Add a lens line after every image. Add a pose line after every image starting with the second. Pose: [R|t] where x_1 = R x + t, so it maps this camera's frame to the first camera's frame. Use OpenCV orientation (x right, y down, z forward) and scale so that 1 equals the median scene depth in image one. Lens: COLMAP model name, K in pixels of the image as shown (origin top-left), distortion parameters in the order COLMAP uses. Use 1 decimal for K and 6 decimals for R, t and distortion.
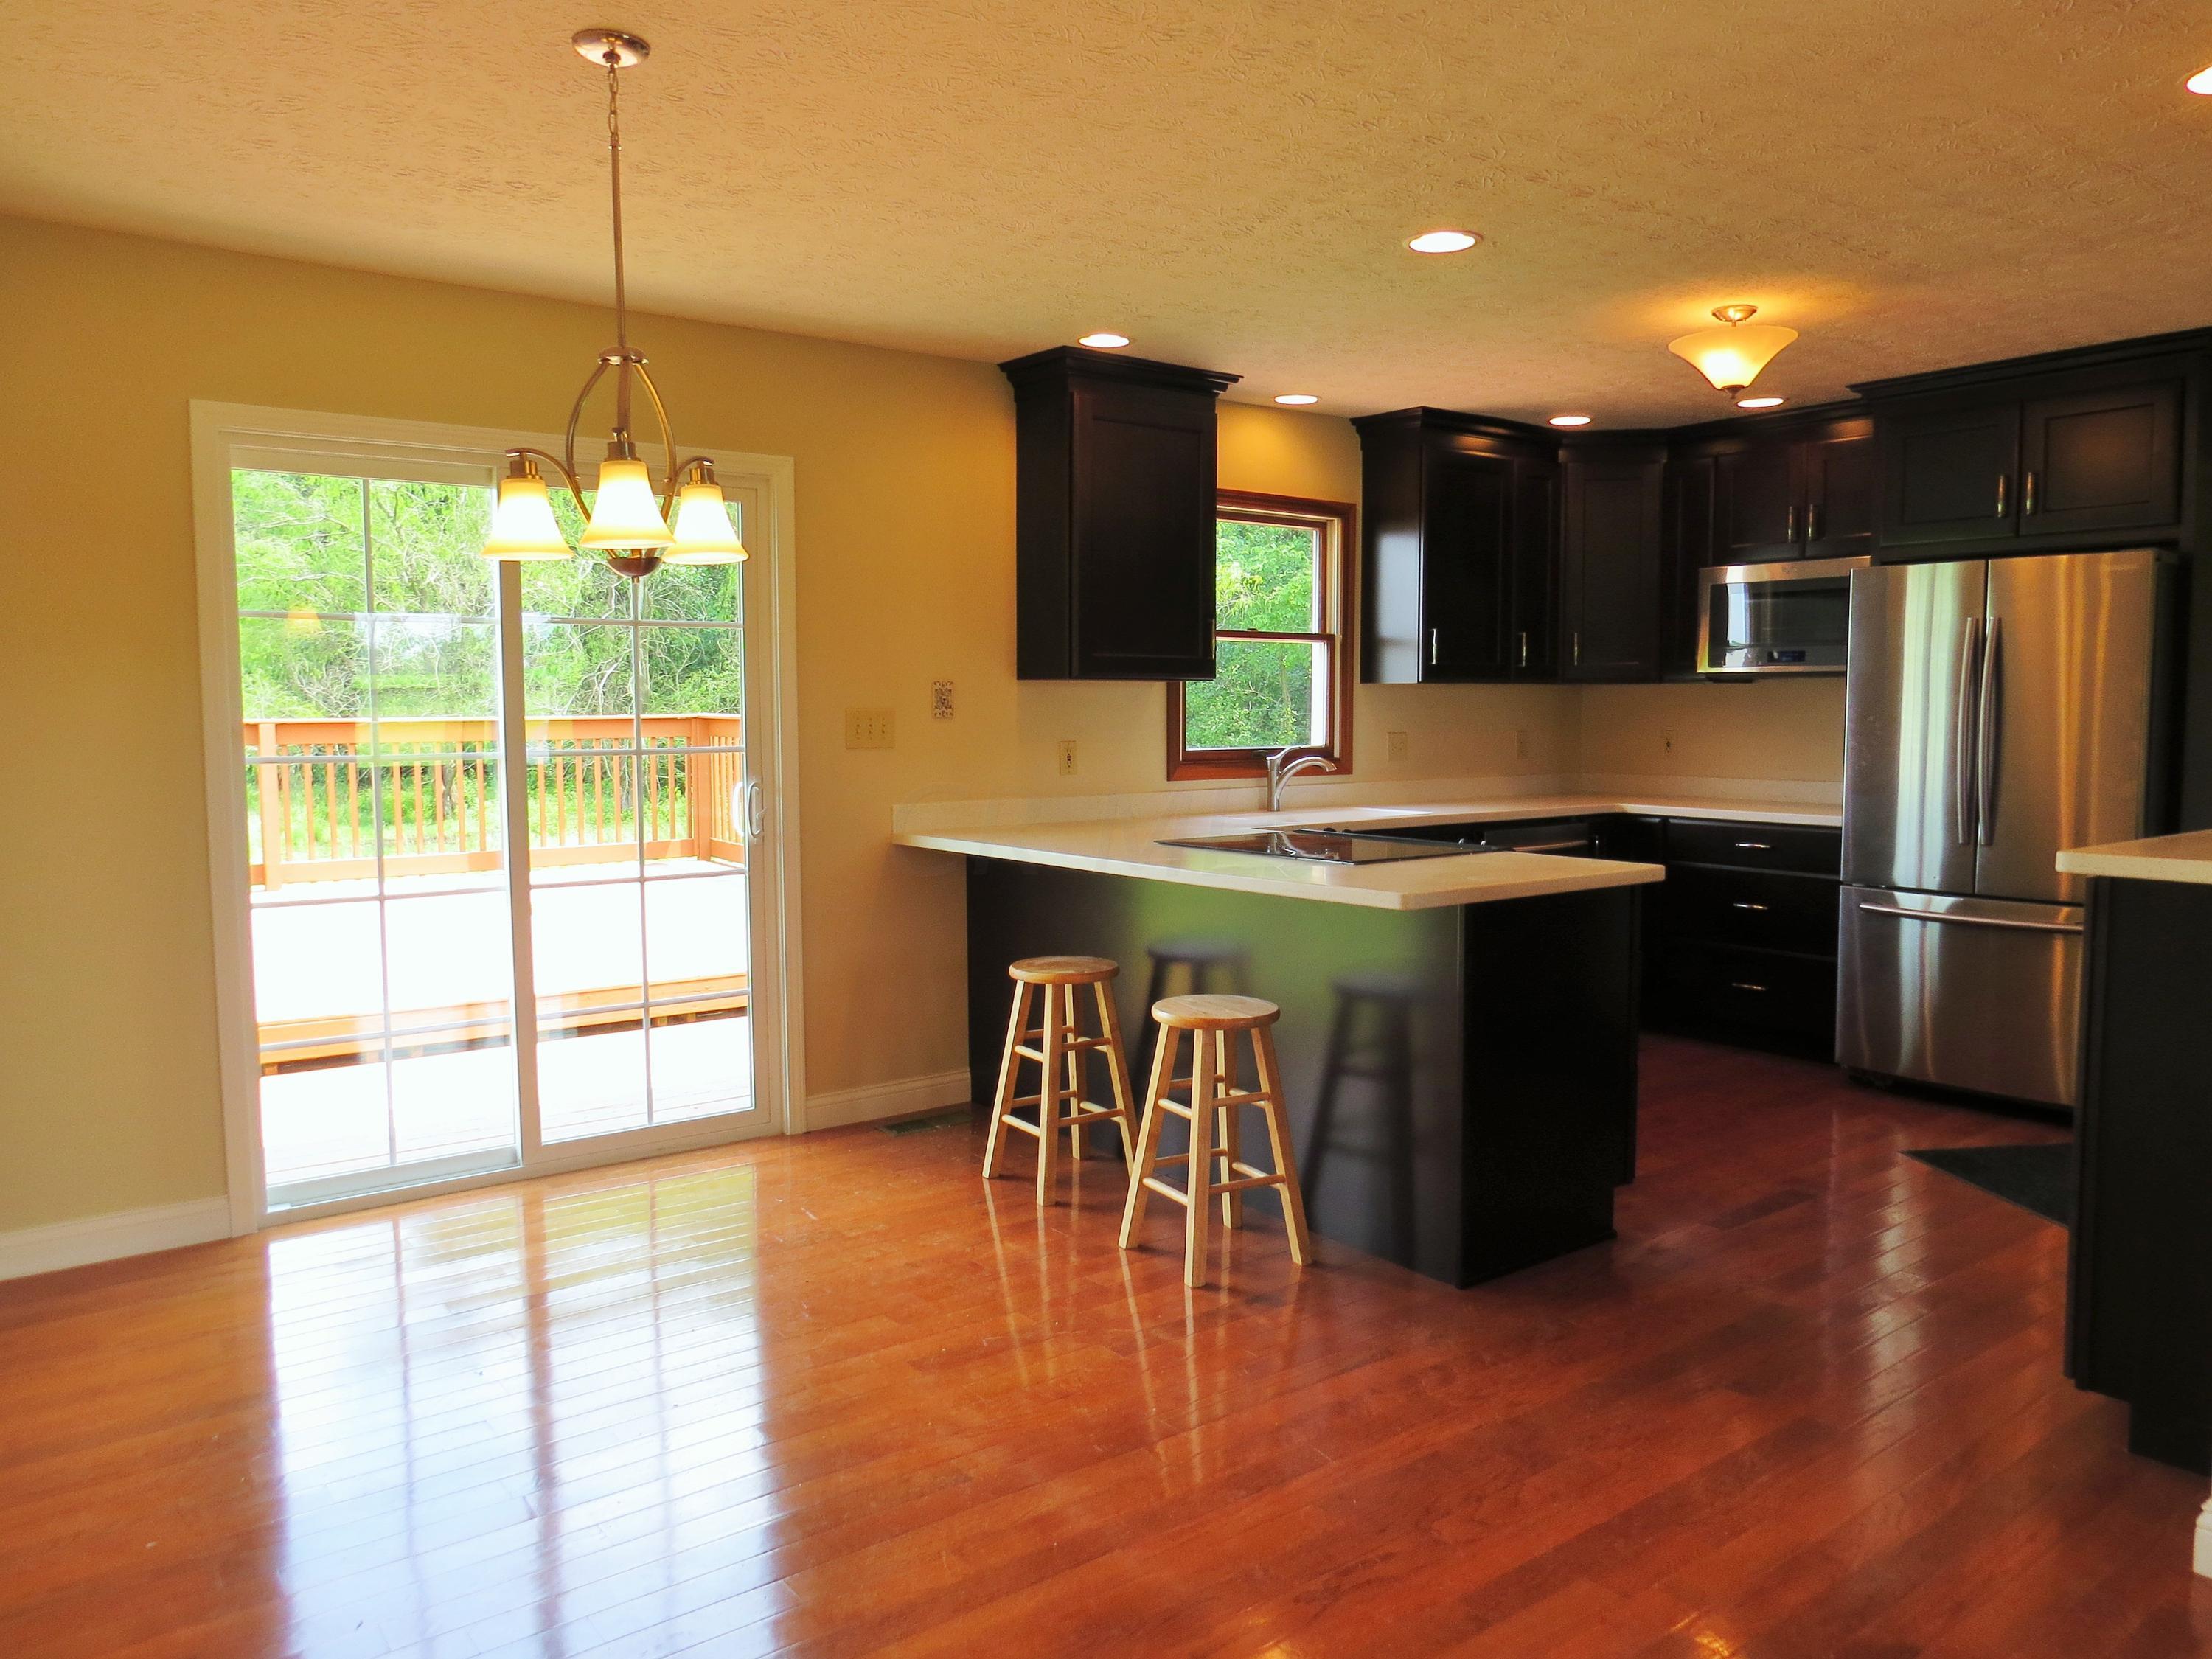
lens RADIAL K [[1552.6, 0, 1106.0], [0, 1552.6, 829.5], [0, 0, 1]] dist [-0.049618, 0.032084]
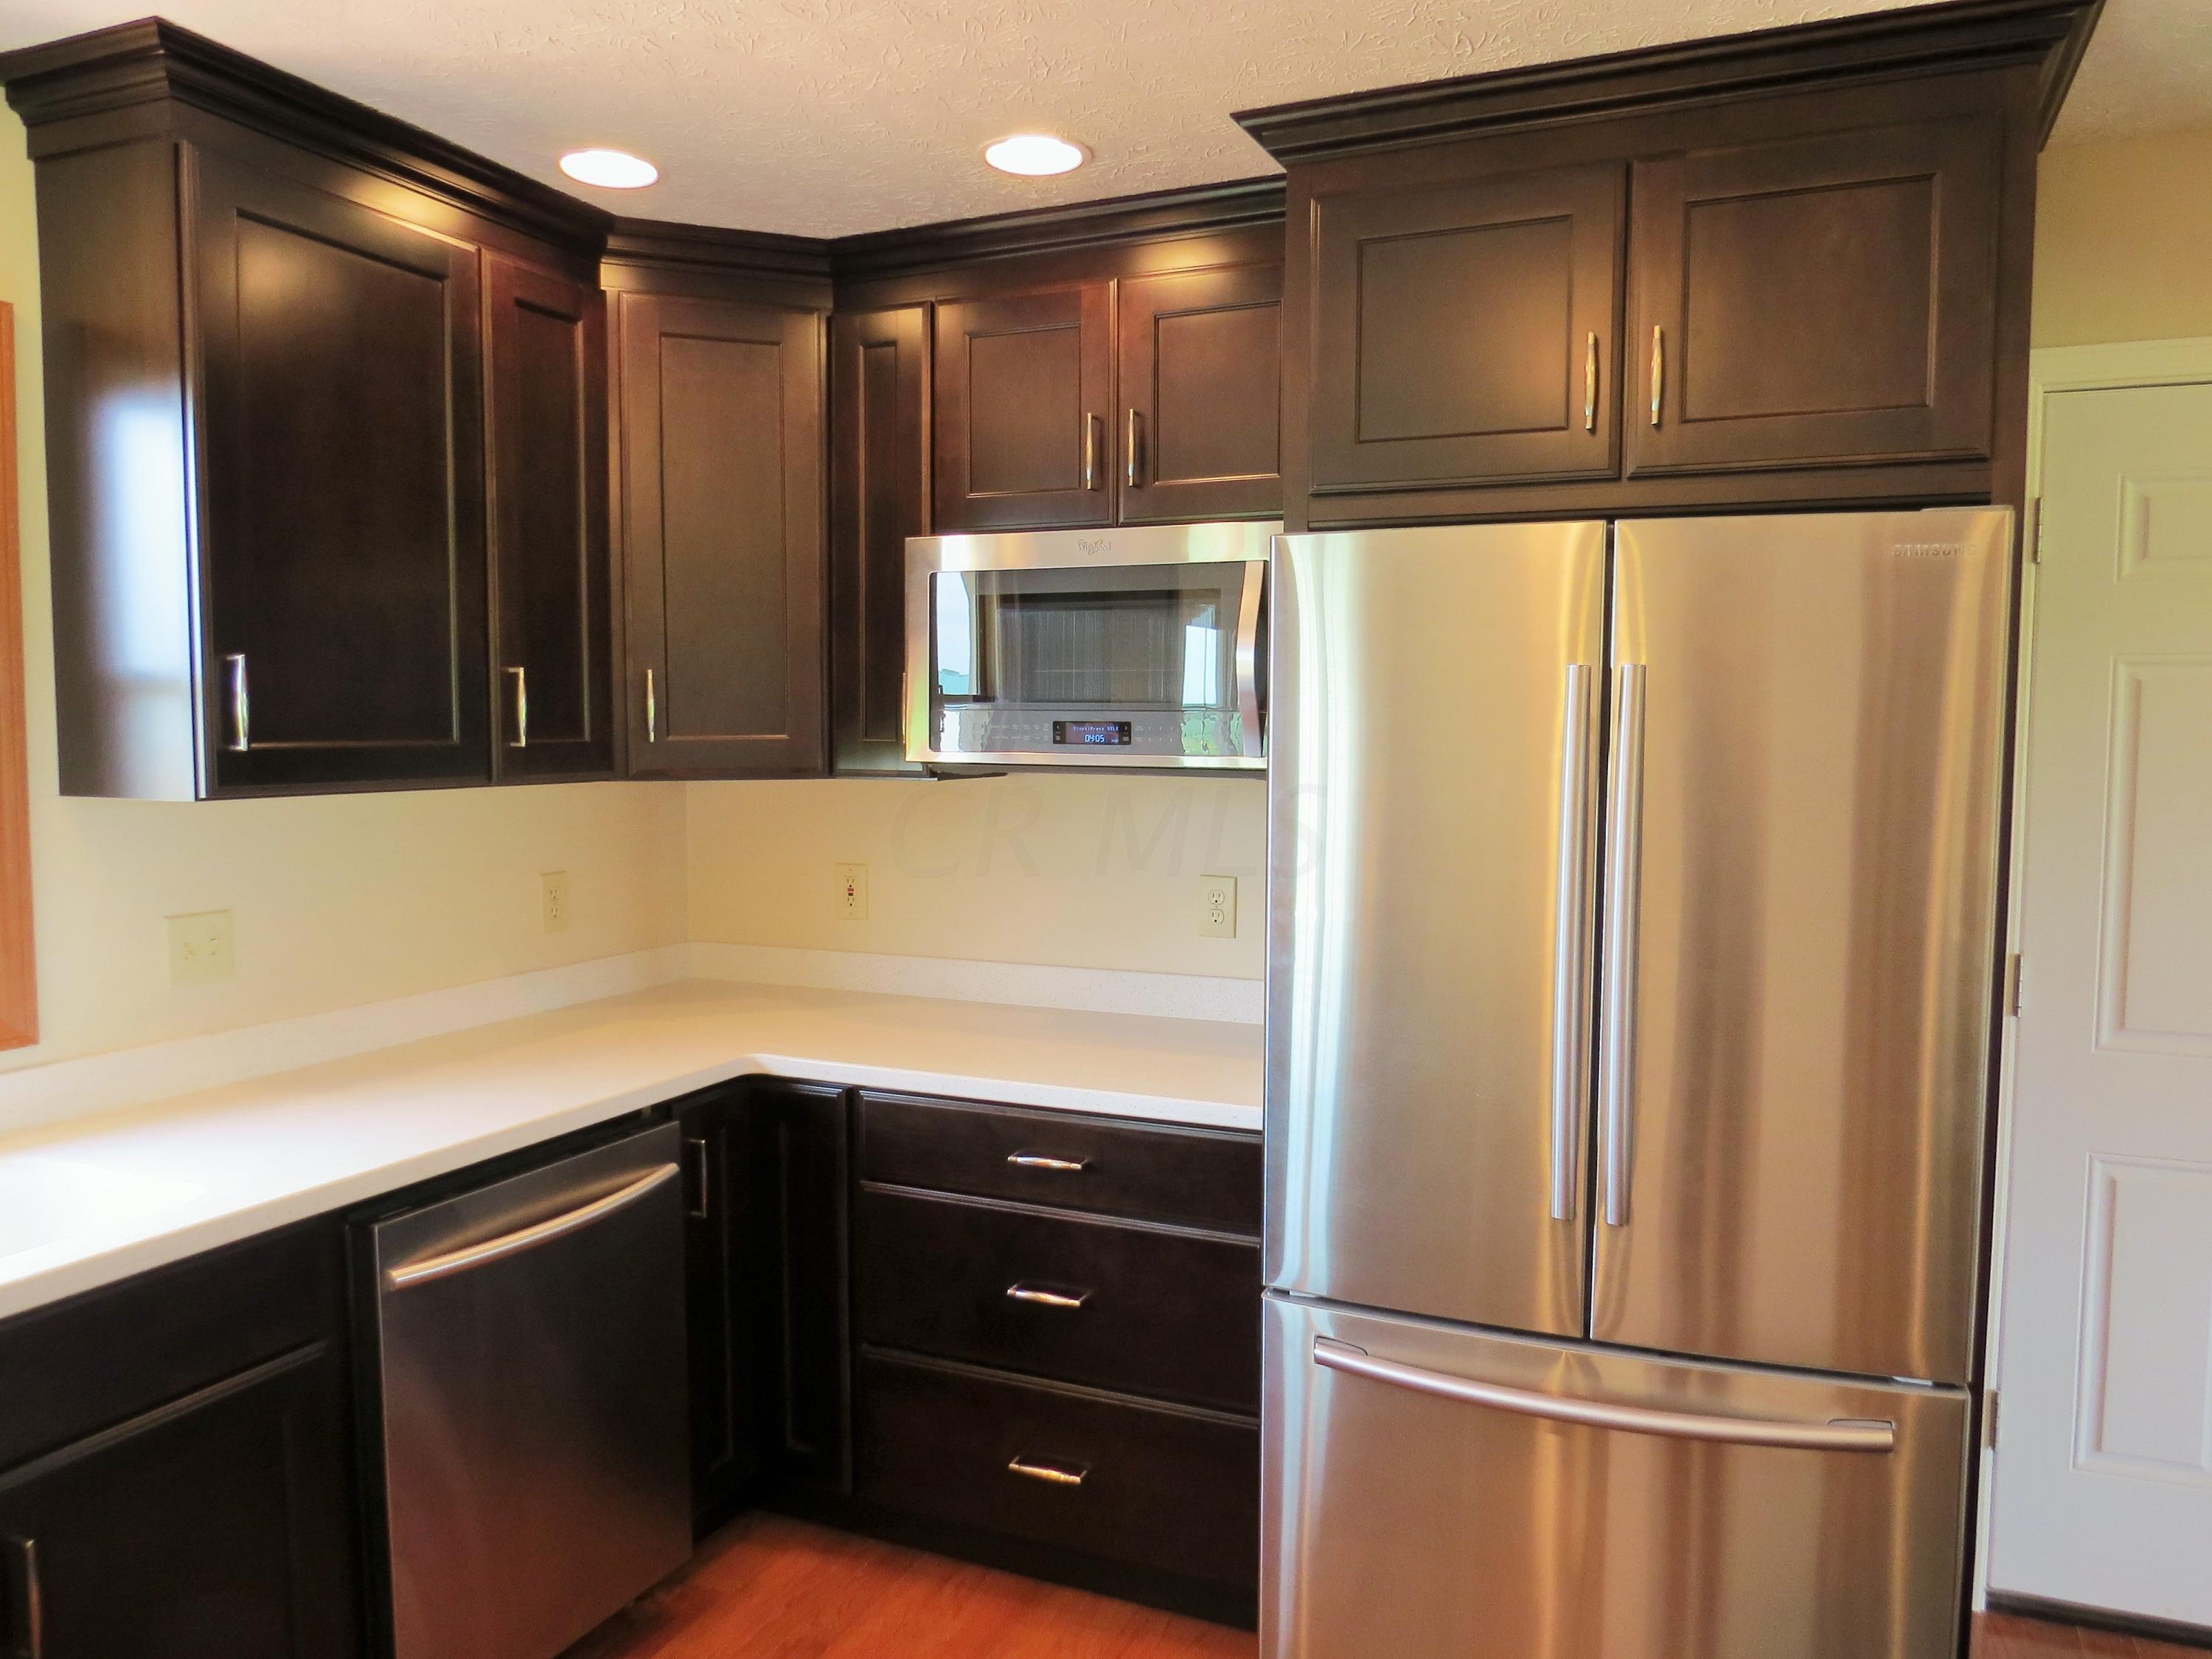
lens RADIAL K [[1552.6, 0, 1106.0], [0, 1552.6, 829.5], [0, 0, 1]] dist [-0.049618, 0.032084]
pose [[0.870741, -0.029056, 0.490883, 0.225195], [0.033056, 0.999453, 0.000524, -0.086048], [-0.490630, 0.015771, 0.871225, 0.616703]]
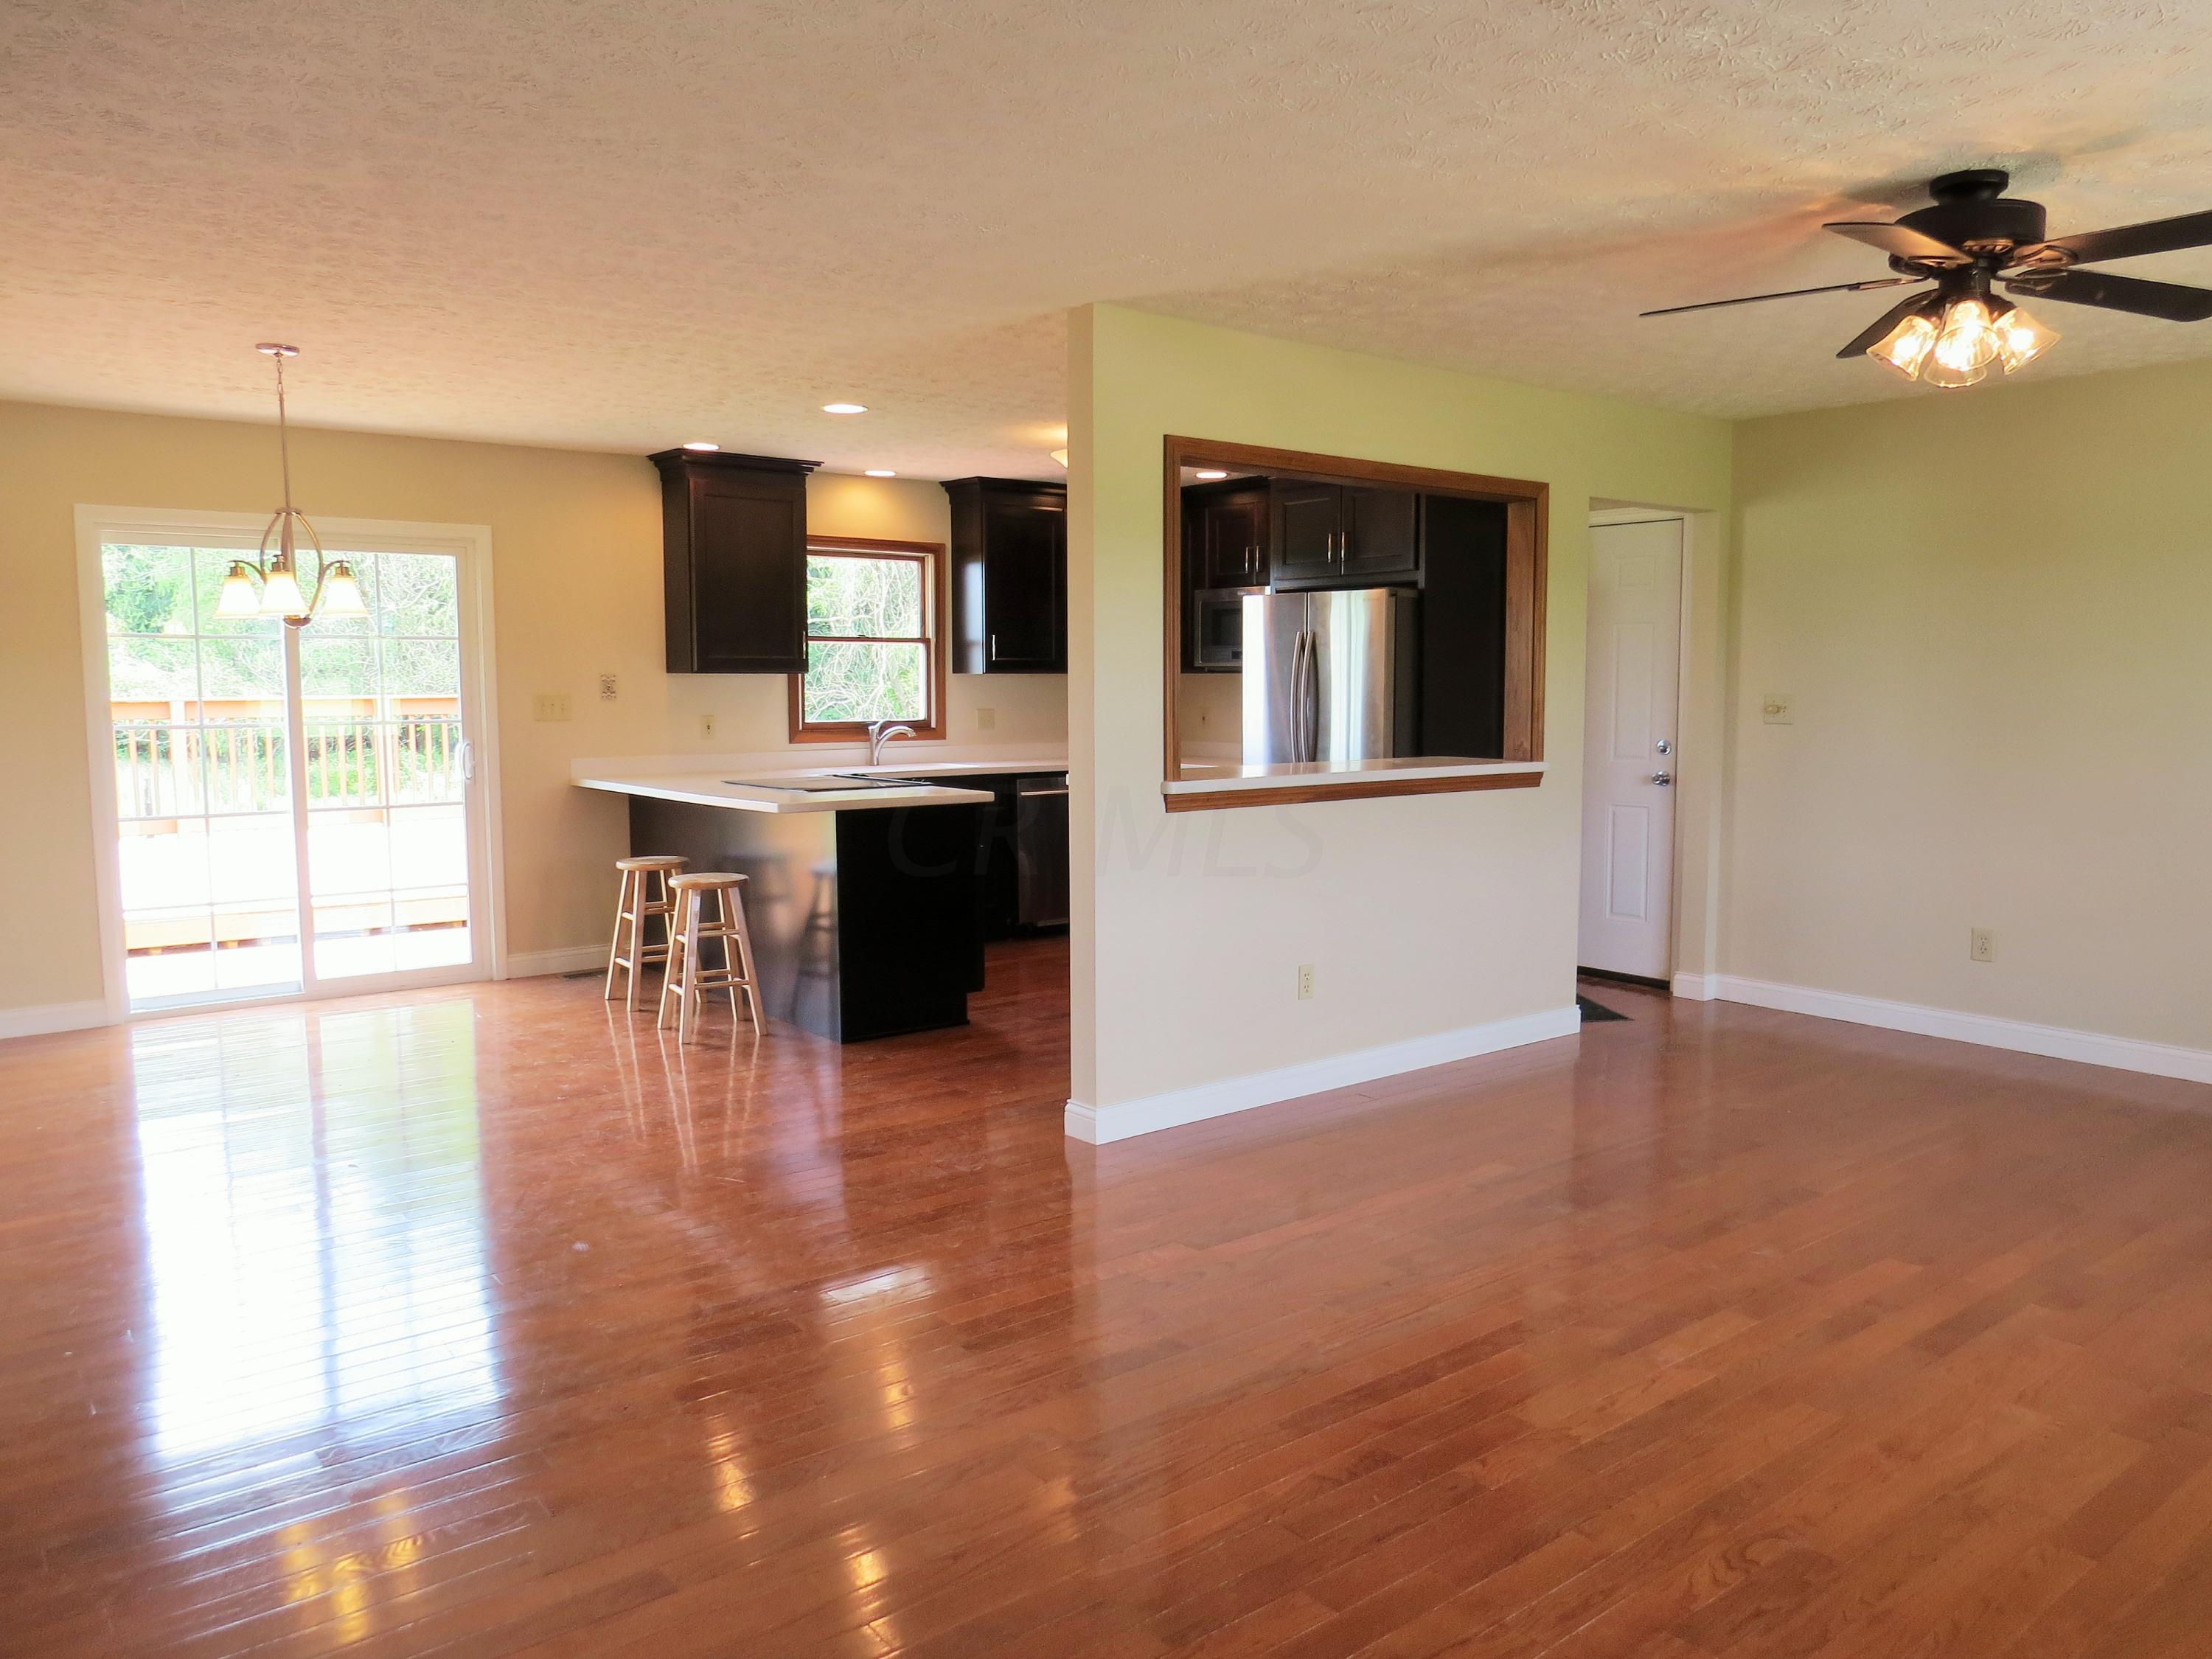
lens RADIAL K [[1552.6, 0, 1106.0], [0, 1552.6, 829.5], [0, 0, 1]] dist [-0.049618, 0.032084]
pose [[0.999808, -0.000264, 0.019600, 0.303131], [-0.000046, 0.999875, 0.015831, 0.024600], [-0.019602, -0.015829, 0.999683, -0.421781]]
